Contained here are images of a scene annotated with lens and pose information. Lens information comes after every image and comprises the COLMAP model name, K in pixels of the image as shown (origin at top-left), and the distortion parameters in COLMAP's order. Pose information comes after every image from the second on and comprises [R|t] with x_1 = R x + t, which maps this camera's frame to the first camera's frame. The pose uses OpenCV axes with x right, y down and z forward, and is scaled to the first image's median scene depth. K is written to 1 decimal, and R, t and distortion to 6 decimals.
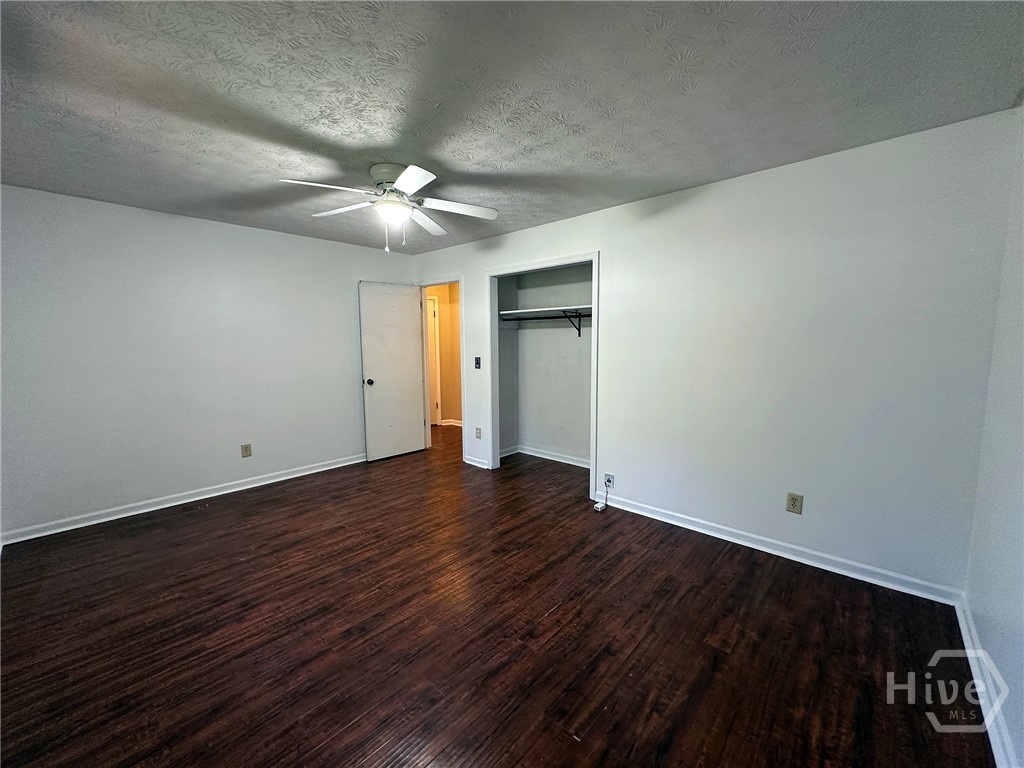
lens RADIAL K [[407.8, 0, 515.1], [0, 407.8, 386.7], [0, 0, 1]] dist [-0.003061, 0.000697]
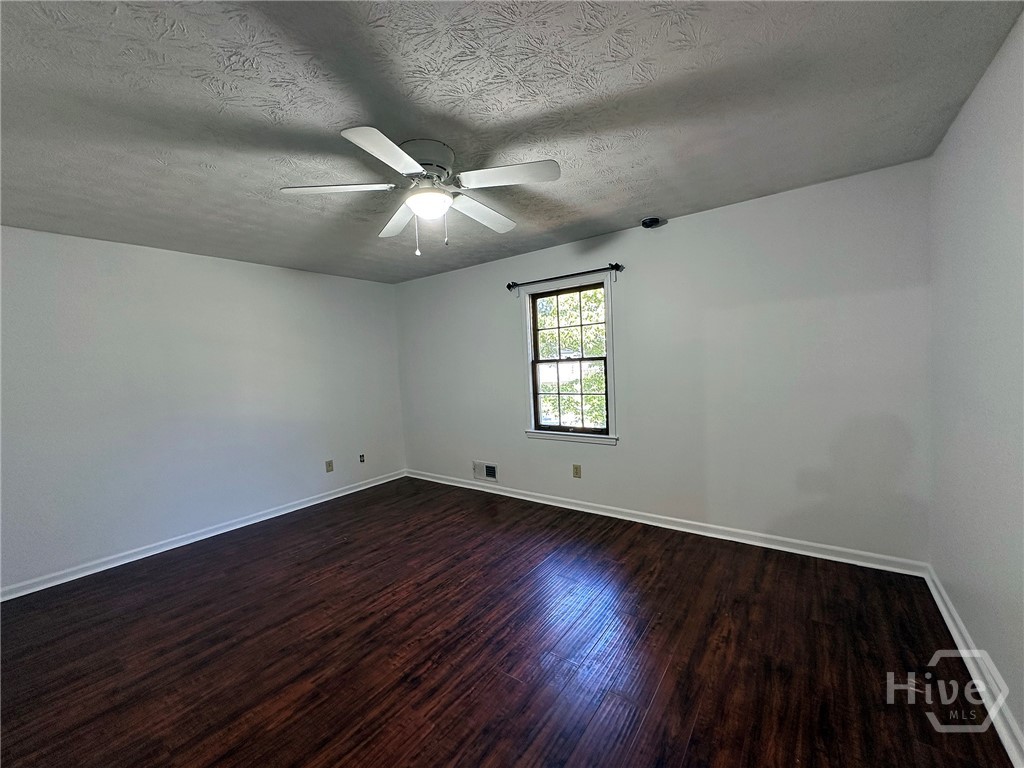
lens RADIAL K [[407.8, 0, 509.3], [0, 407.8, 386.1], [0, 0, 1]] dist [-0.003061, 0.000697]
pose [[-0.994914, 0.055580, -0.084001, -0.368505], [0.040781, 0.984839, 0.168611, -0.208582], [0.092099, 0.164328, -0.982097, 1.861373]]
